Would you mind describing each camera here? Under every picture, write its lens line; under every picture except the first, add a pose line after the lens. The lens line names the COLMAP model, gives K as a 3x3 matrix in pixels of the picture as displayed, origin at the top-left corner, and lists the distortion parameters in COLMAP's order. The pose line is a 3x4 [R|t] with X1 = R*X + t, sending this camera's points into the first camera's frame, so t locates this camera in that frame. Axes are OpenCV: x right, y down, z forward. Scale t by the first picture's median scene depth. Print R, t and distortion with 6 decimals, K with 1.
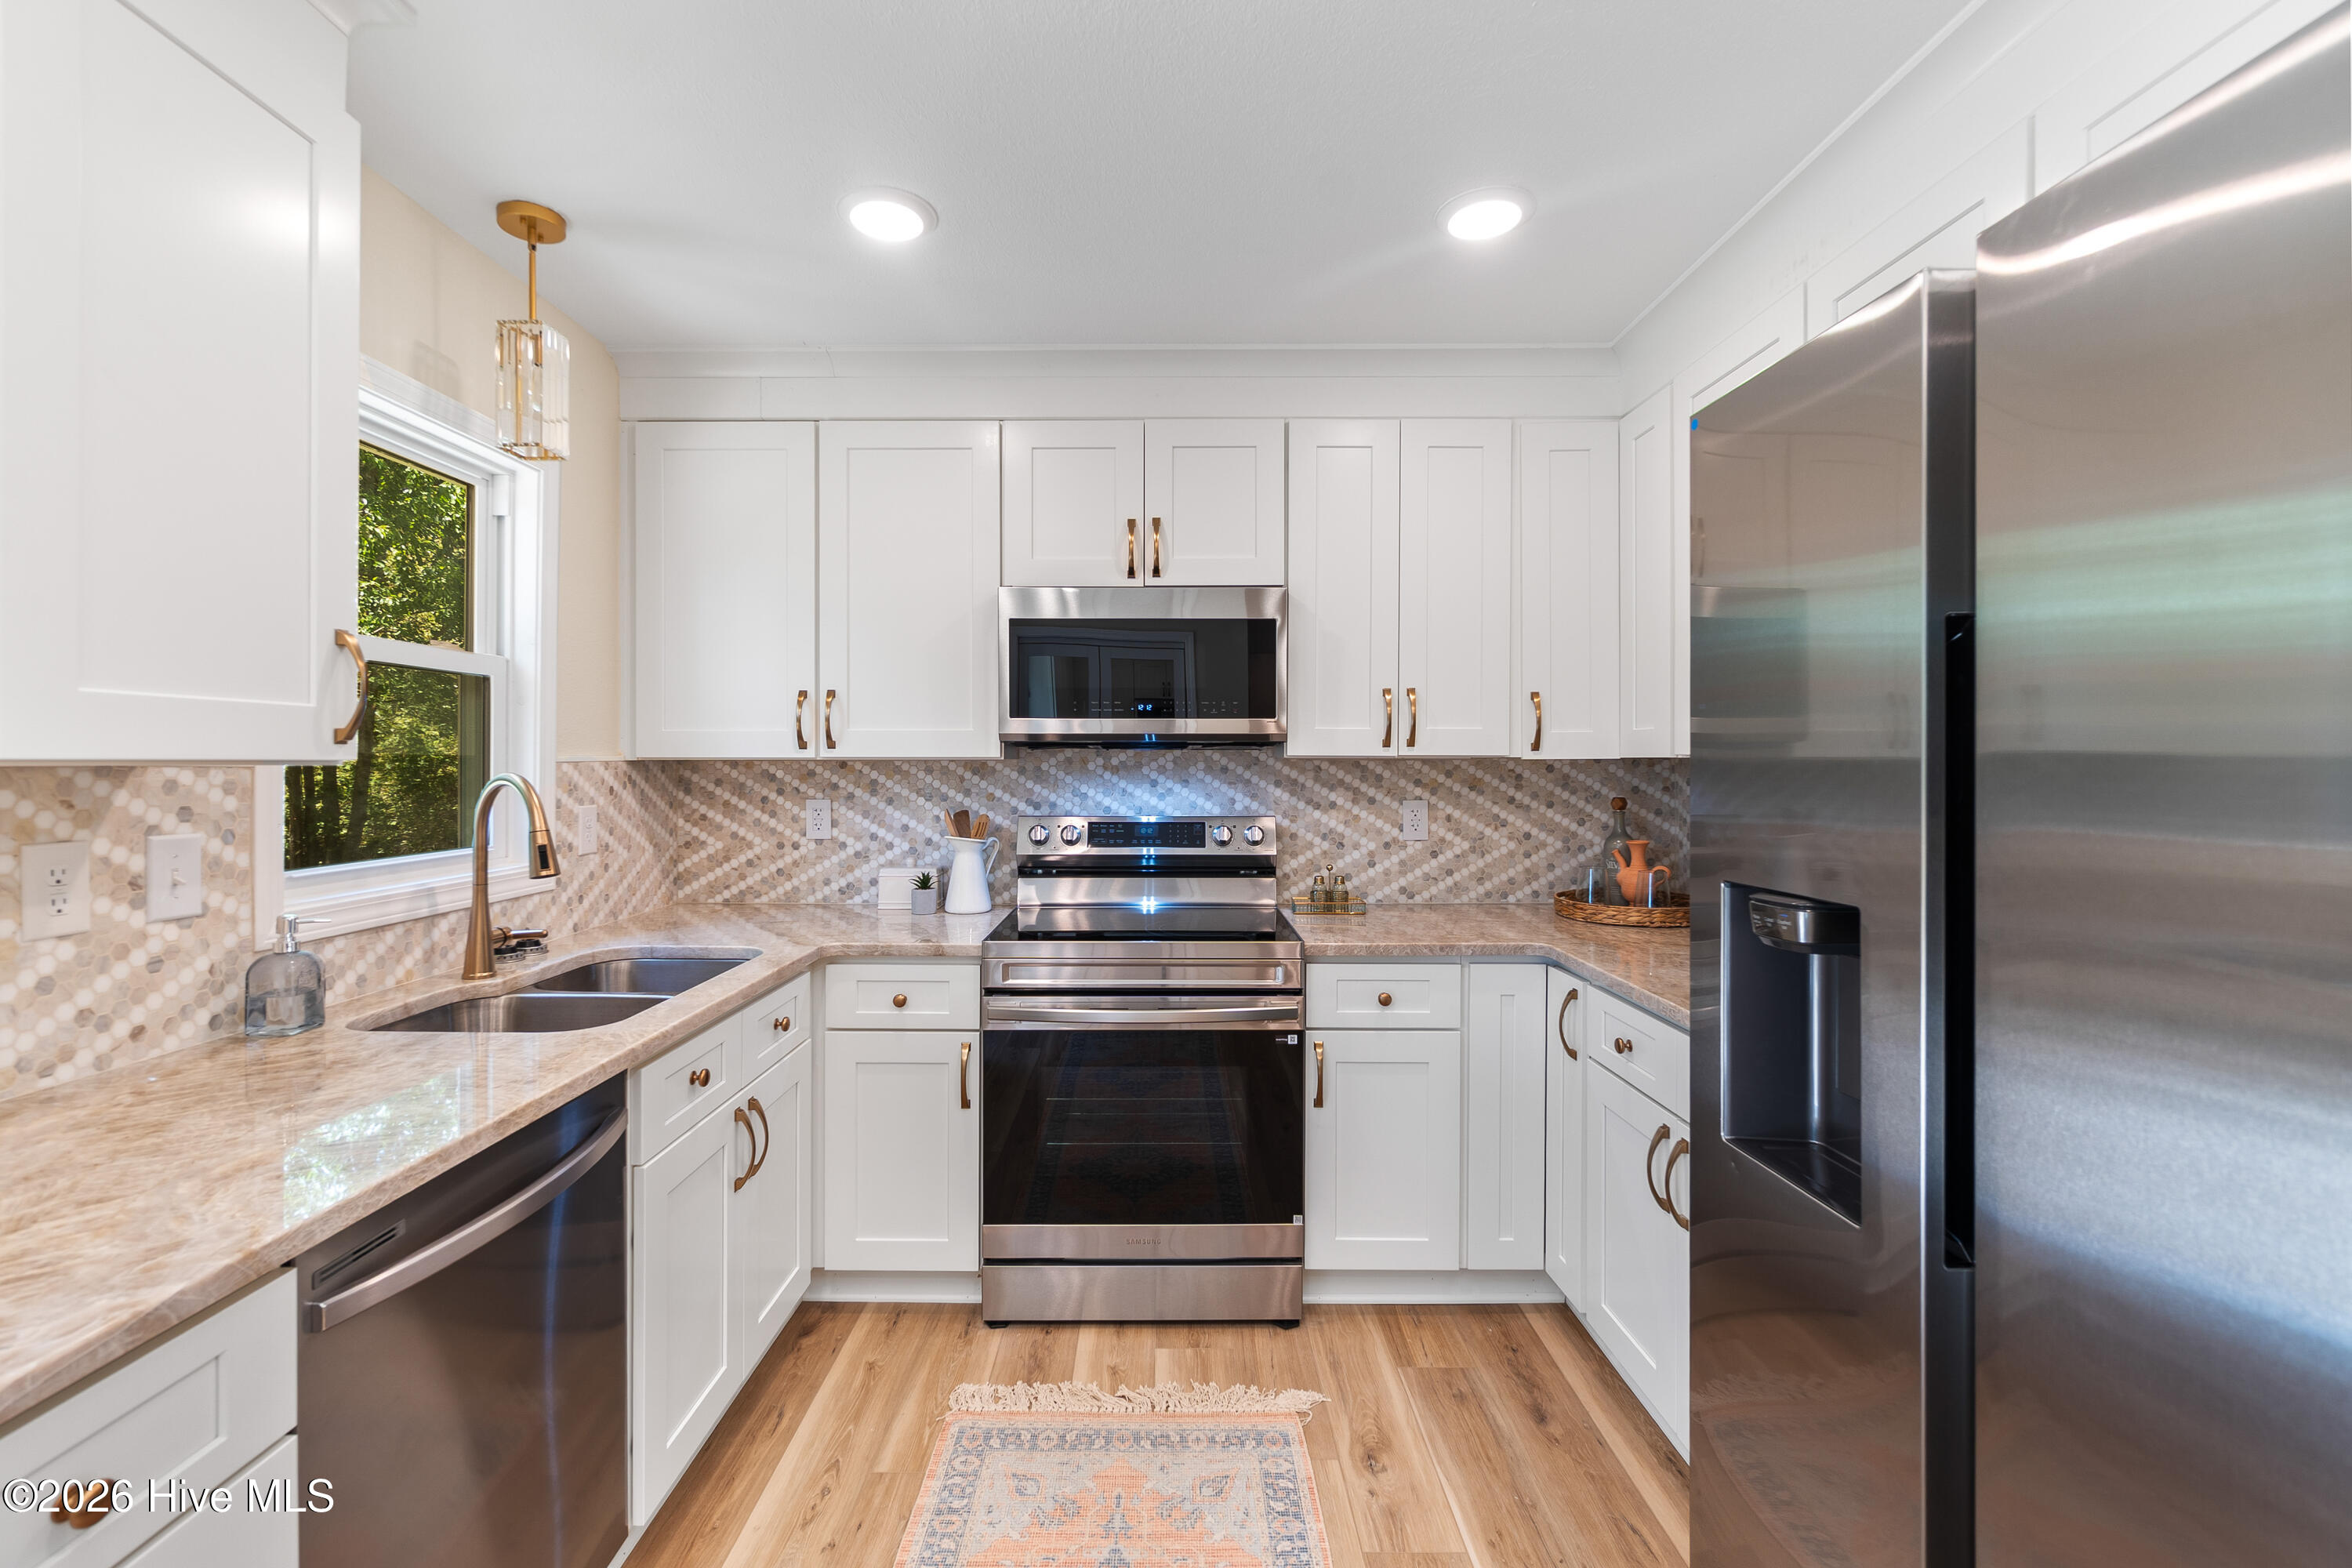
lens RADIAL K [[1004.9, 0, 1166.7], [0, 1004.9, 766.6], [0, 0, 1]] dist [-0.007742, 0.001313]
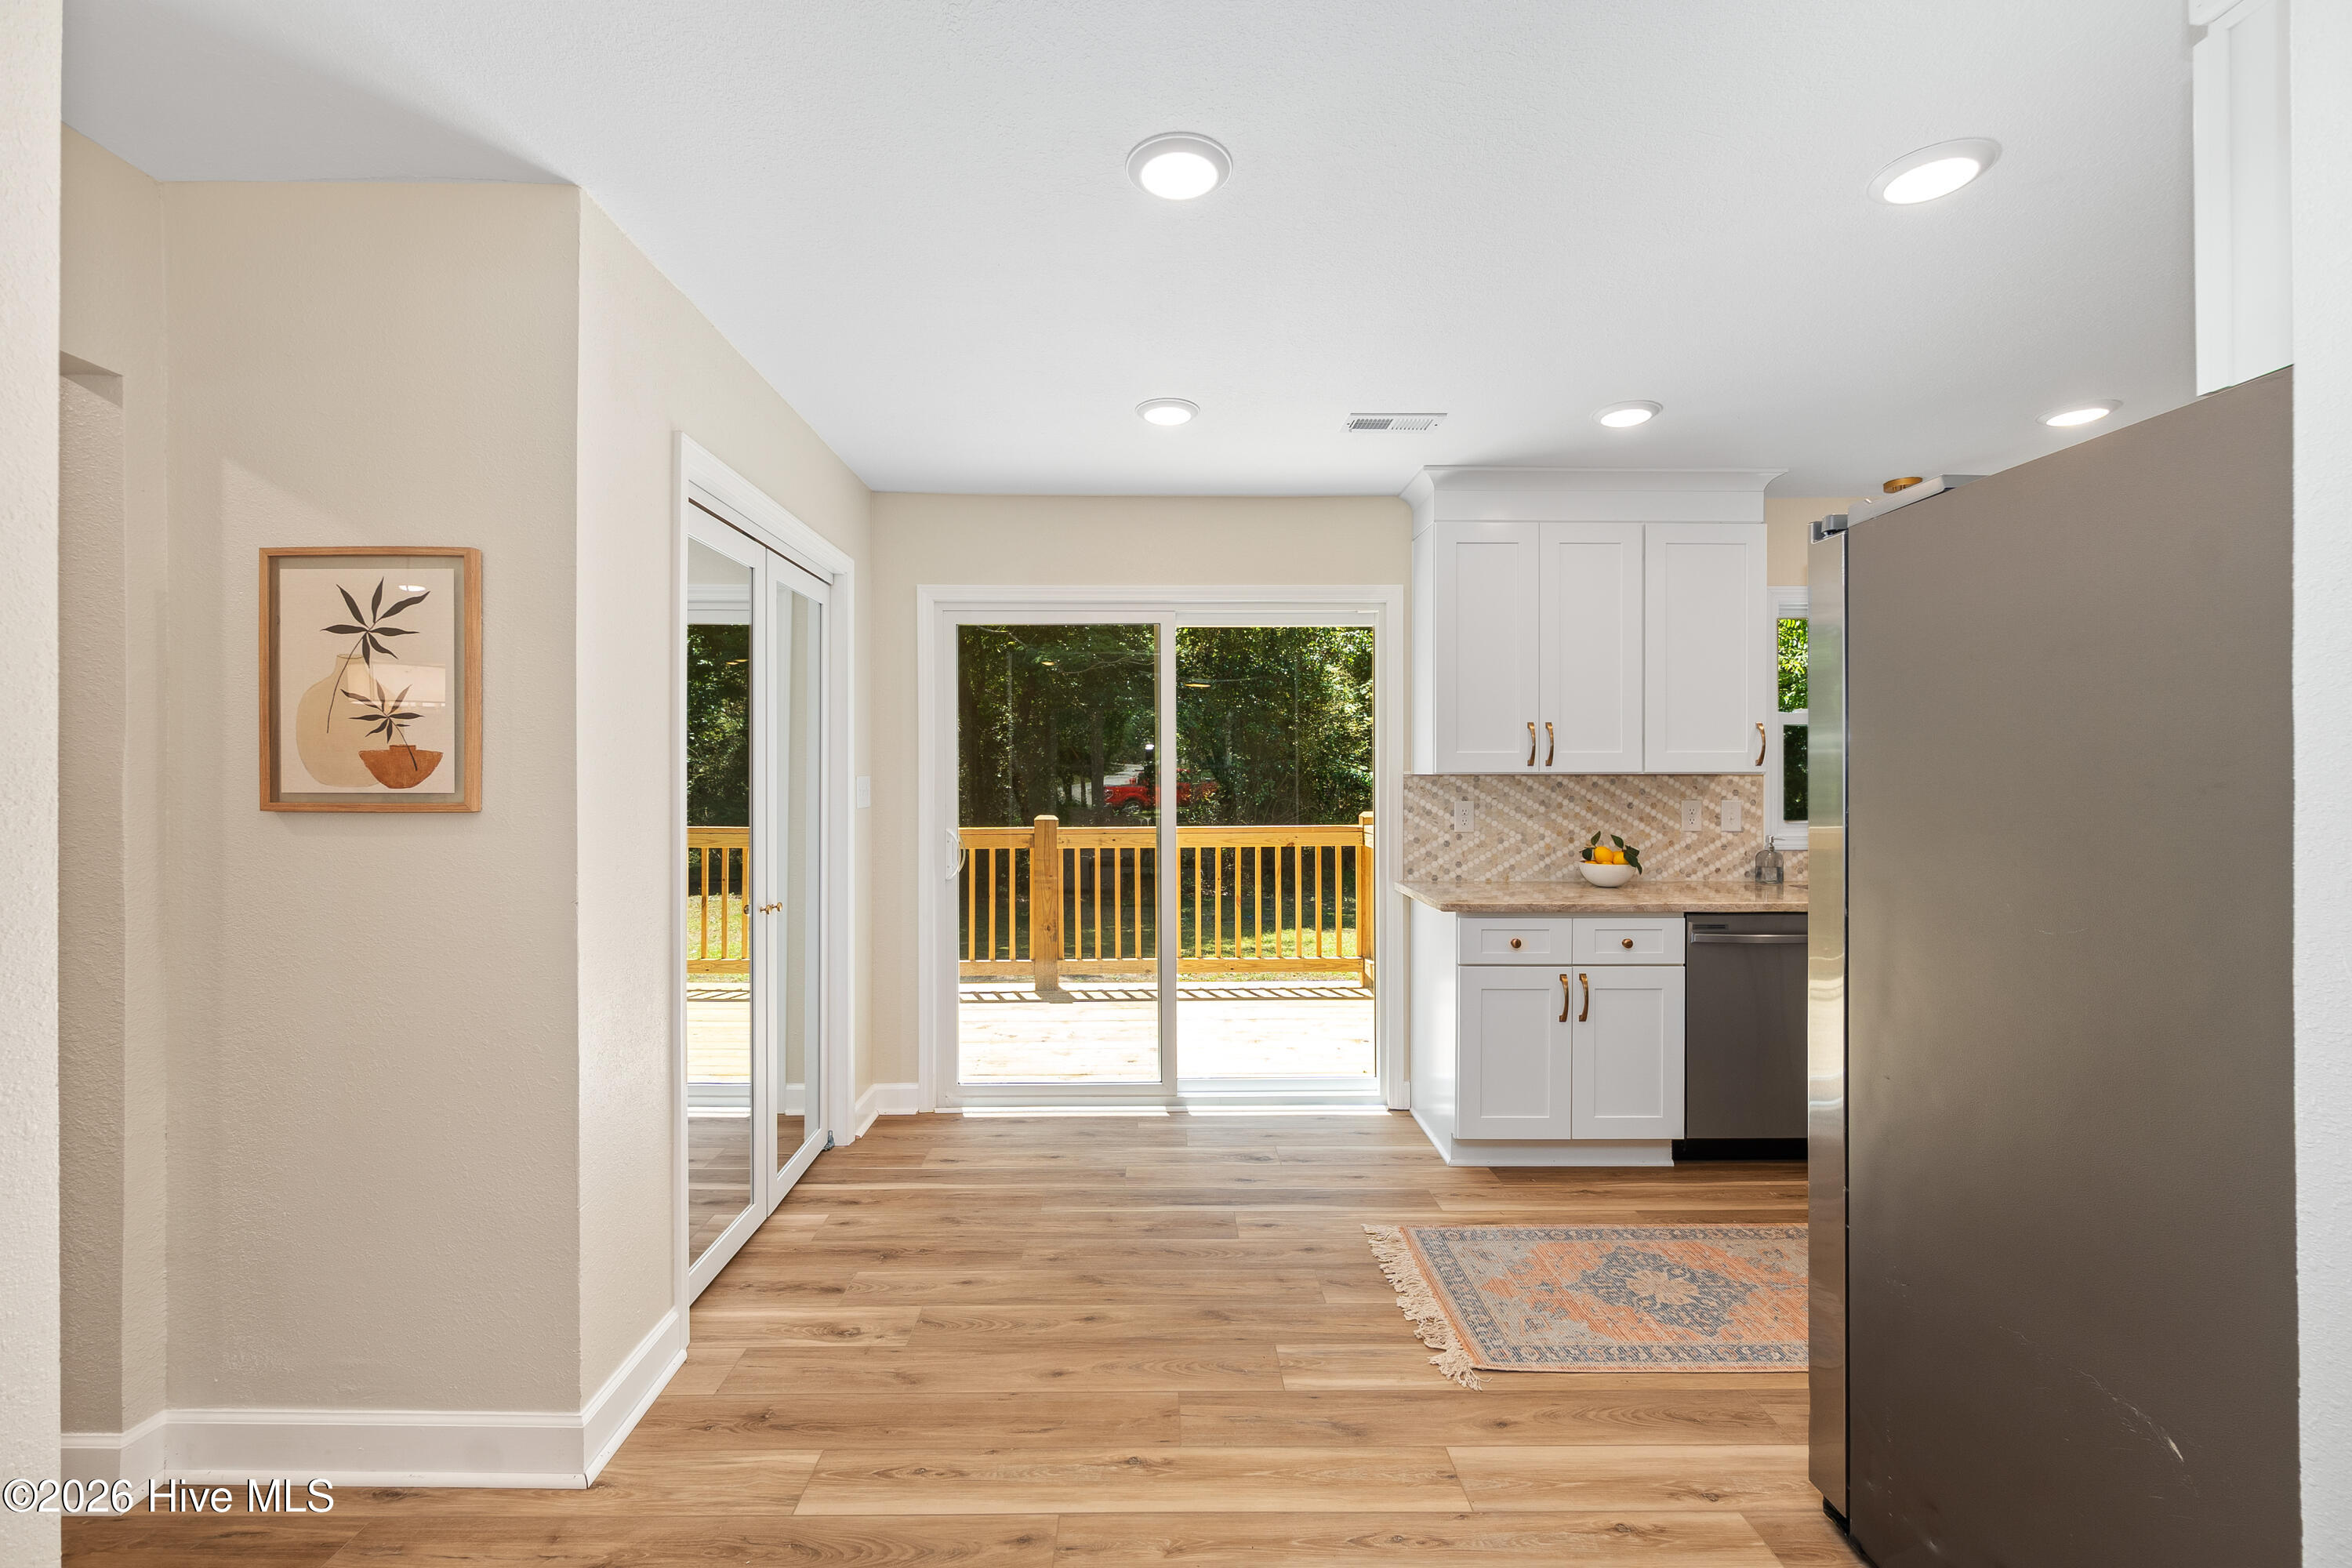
lens RADIAL K [[1004.9, 0, 1157.5], [0, 1004.9, 776.8], [0, 0, 1]] dist [-0.007742, 0.001313]
pose [[0.002150, -0.002807, -0.999994, 0.936922], [-0.001605, 0.999995, -0.002811, 0.008635], [0.999996, 0.001611, 0.002146, -0.302092]]
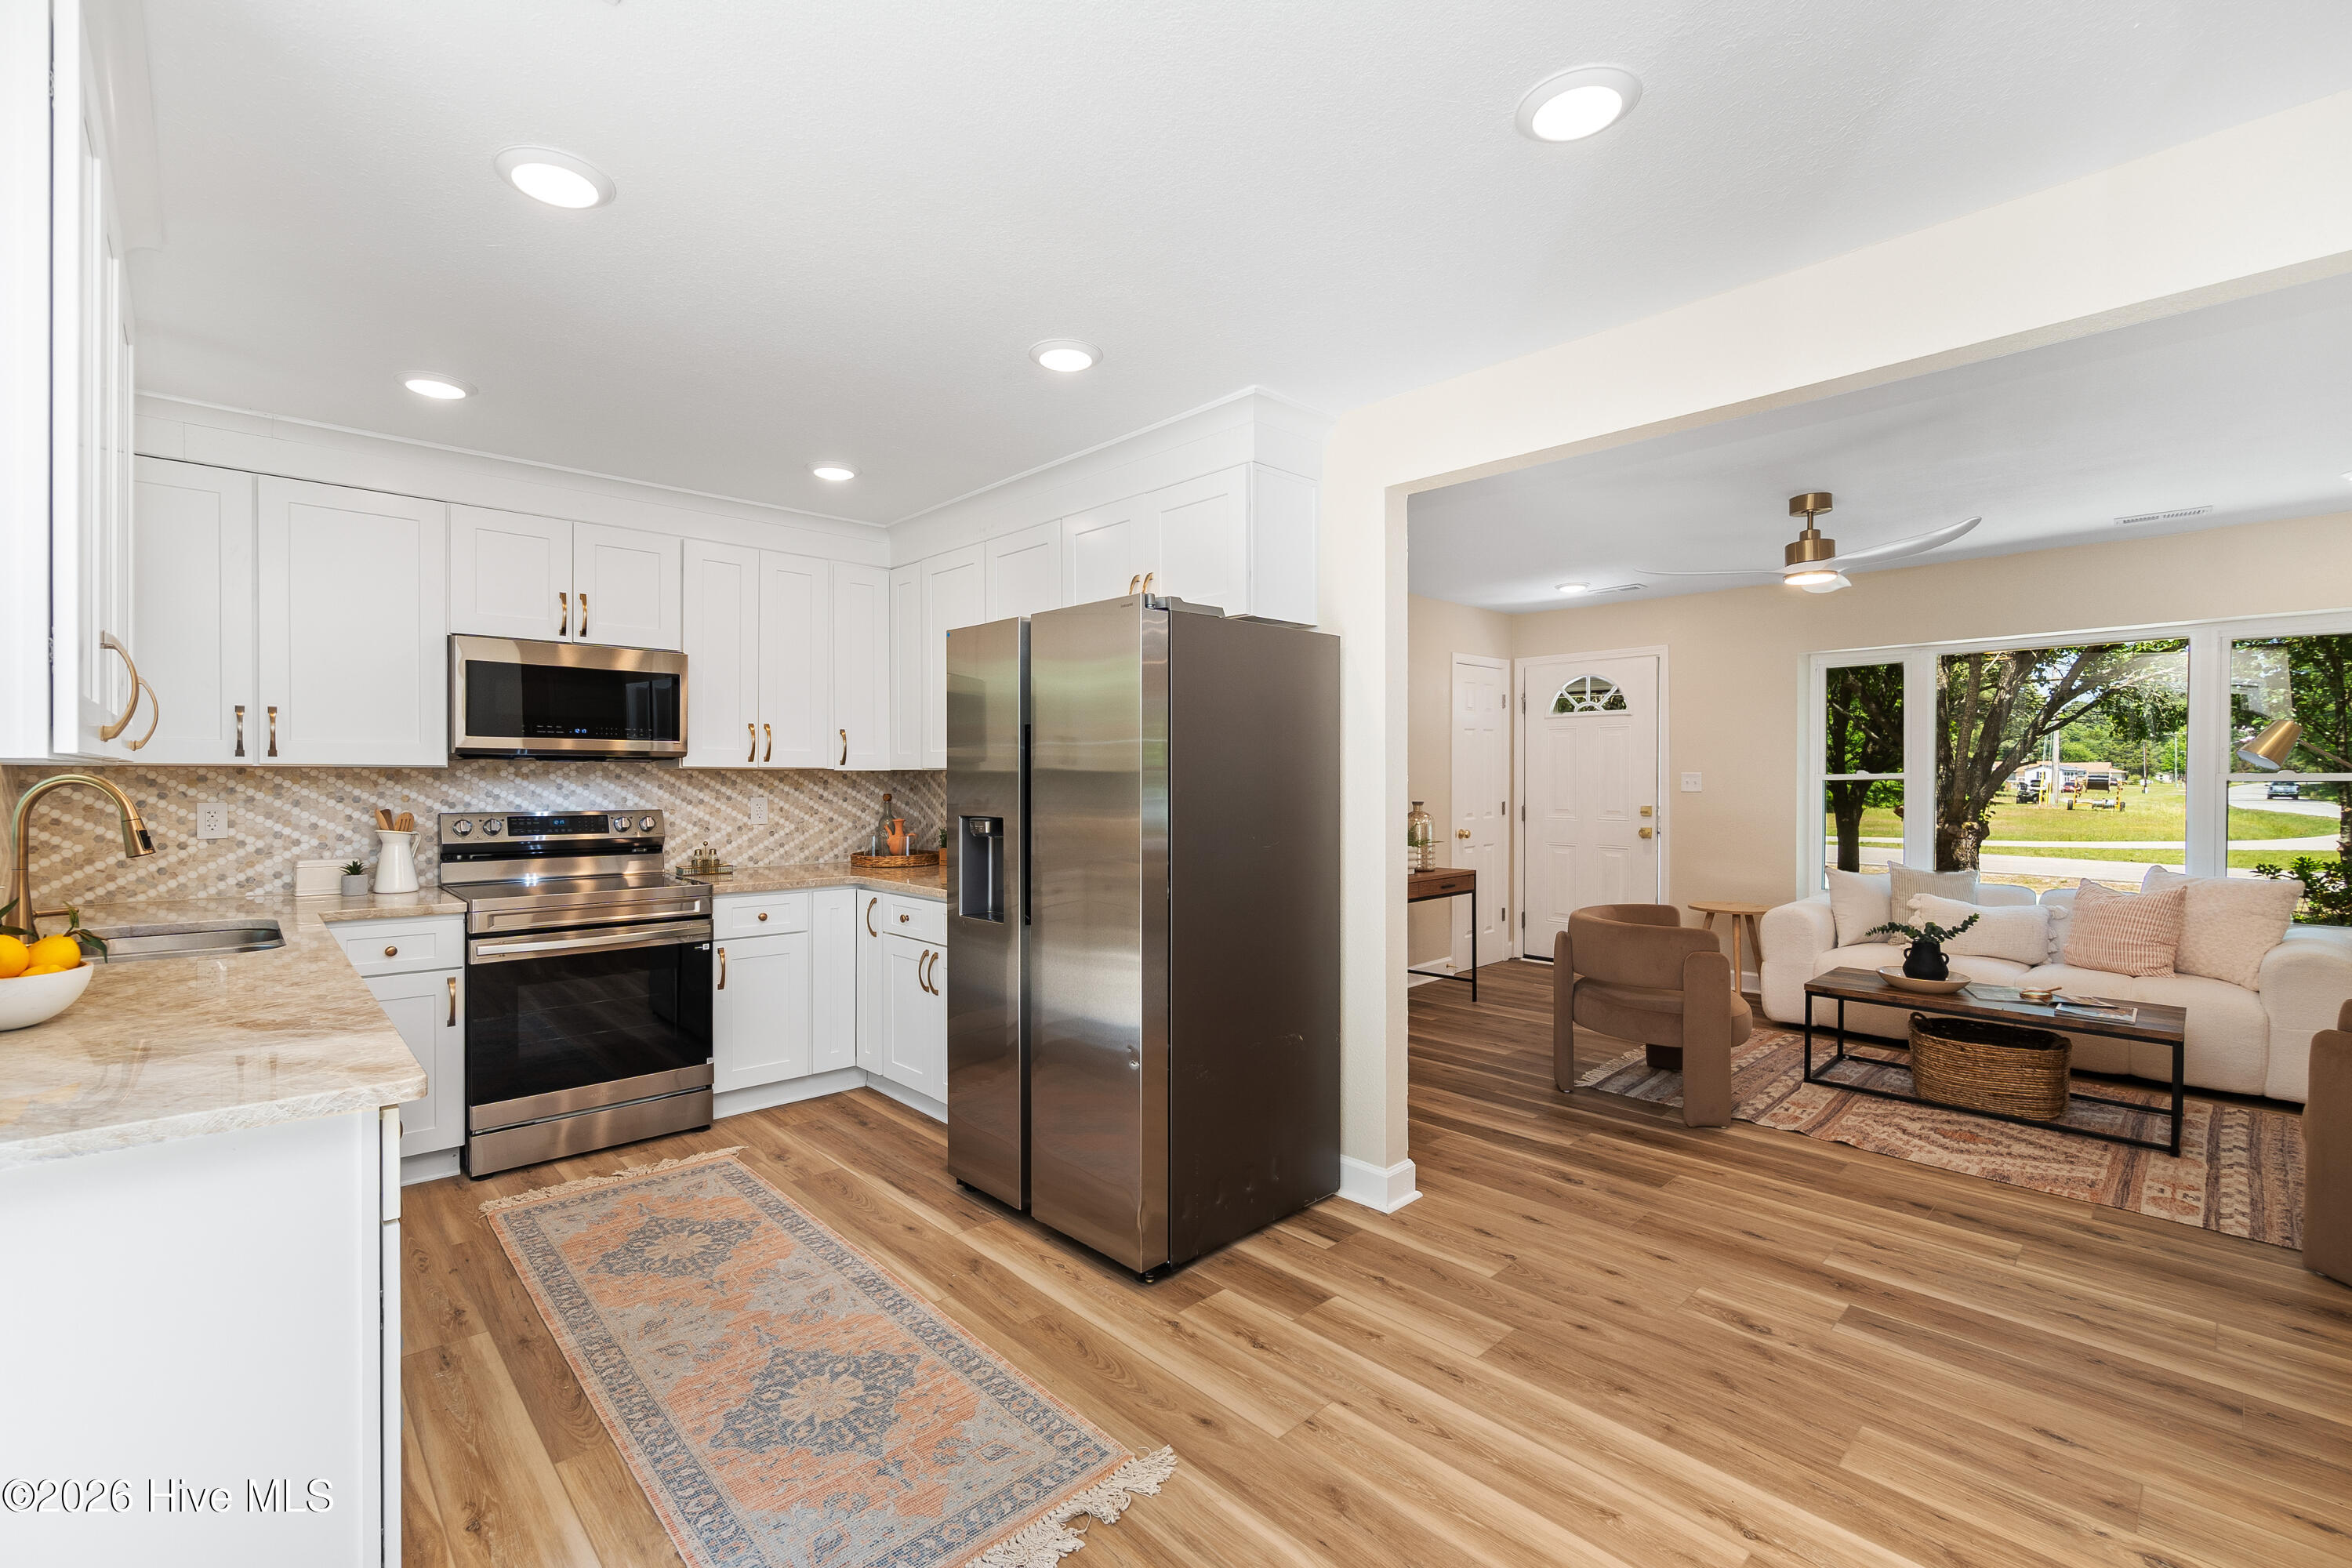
lens RADIAL K [[1004.9, 0, 1167.6], [0, 1004.9, 788.1], [0, 0, 1]] dist [-0.007742, 0.001313]
pose [[0.729747, -0.004785, 0.683701, -0.376558], [0.000539, 0.999979, 0.006423, 0.012032], [-0.683717, -0.004318, 0.729734, -0.574133]]
